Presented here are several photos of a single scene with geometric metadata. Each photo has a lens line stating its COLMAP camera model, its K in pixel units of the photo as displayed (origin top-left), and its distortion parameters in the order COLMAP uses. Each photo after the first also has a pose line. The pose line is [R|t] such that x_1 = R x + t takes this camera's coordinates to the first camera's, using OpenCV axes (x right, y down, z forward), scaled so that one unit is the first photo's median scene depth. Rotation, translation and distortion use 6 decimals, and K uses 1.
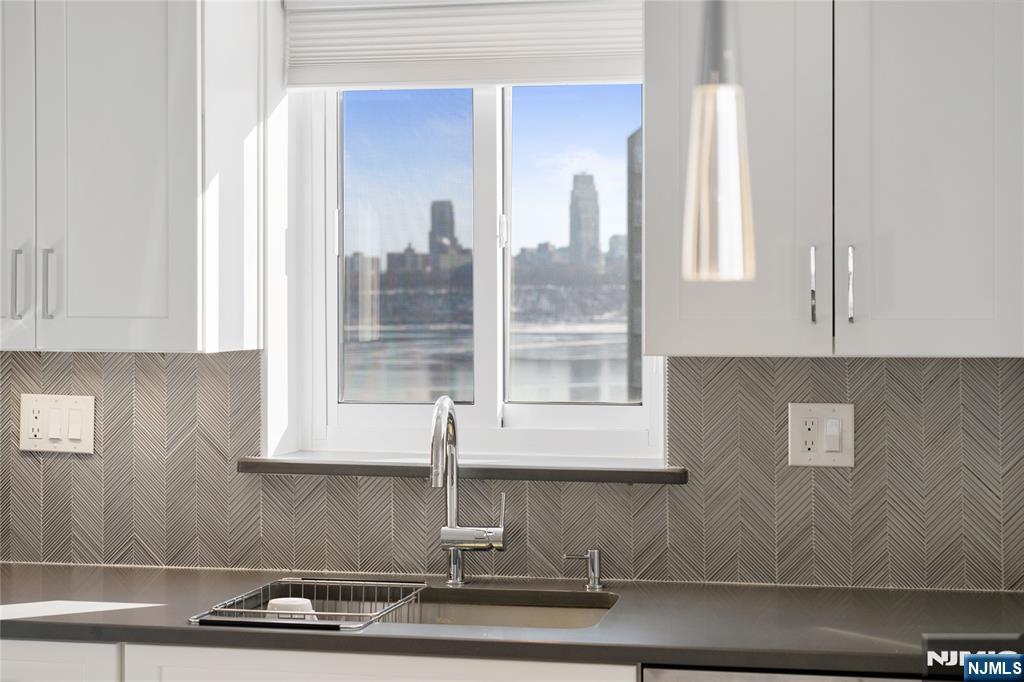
lens RADIAL K [[1788.4, 0, 511.0], [0, 1788.4, 335.2], [0, 0, 1]] dist [0.047011, 0.000000]
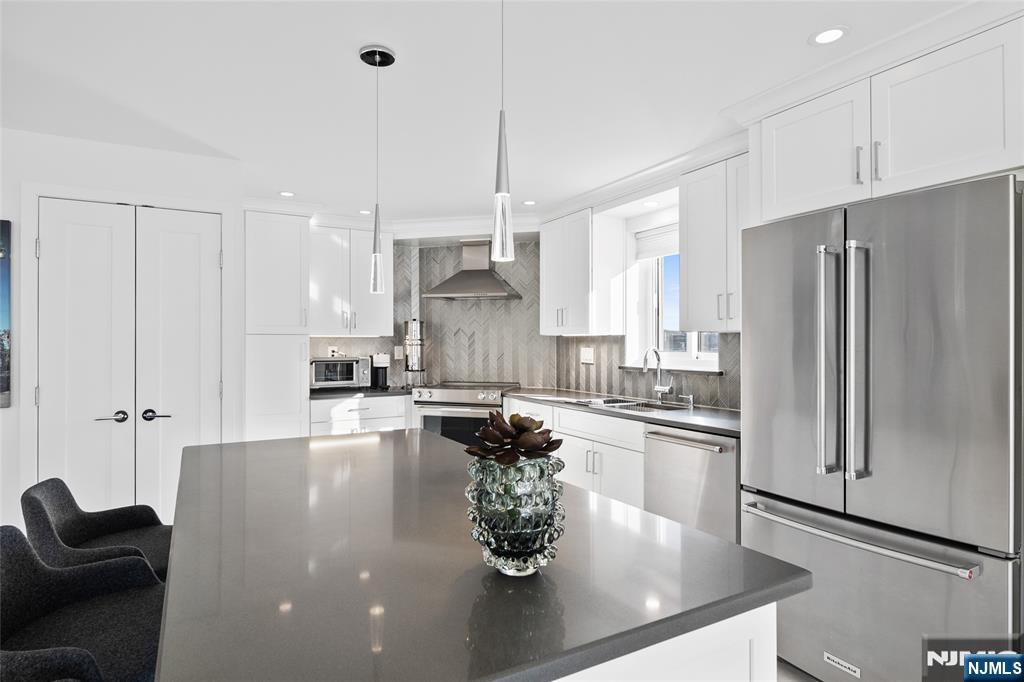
lens RADIAL K [[559.1, 0, 511.3], [0, 559.1, 342.6], [0, 0, 1]] dist [-0.000578, -0.003984]
pose [[0.663439, -0.002810, -0.748225, 0.547351], [-0.013756, 0.999778, -0.015951, 0.044142], [0.748104, 0.020875, 0.663254, 0.092705]]
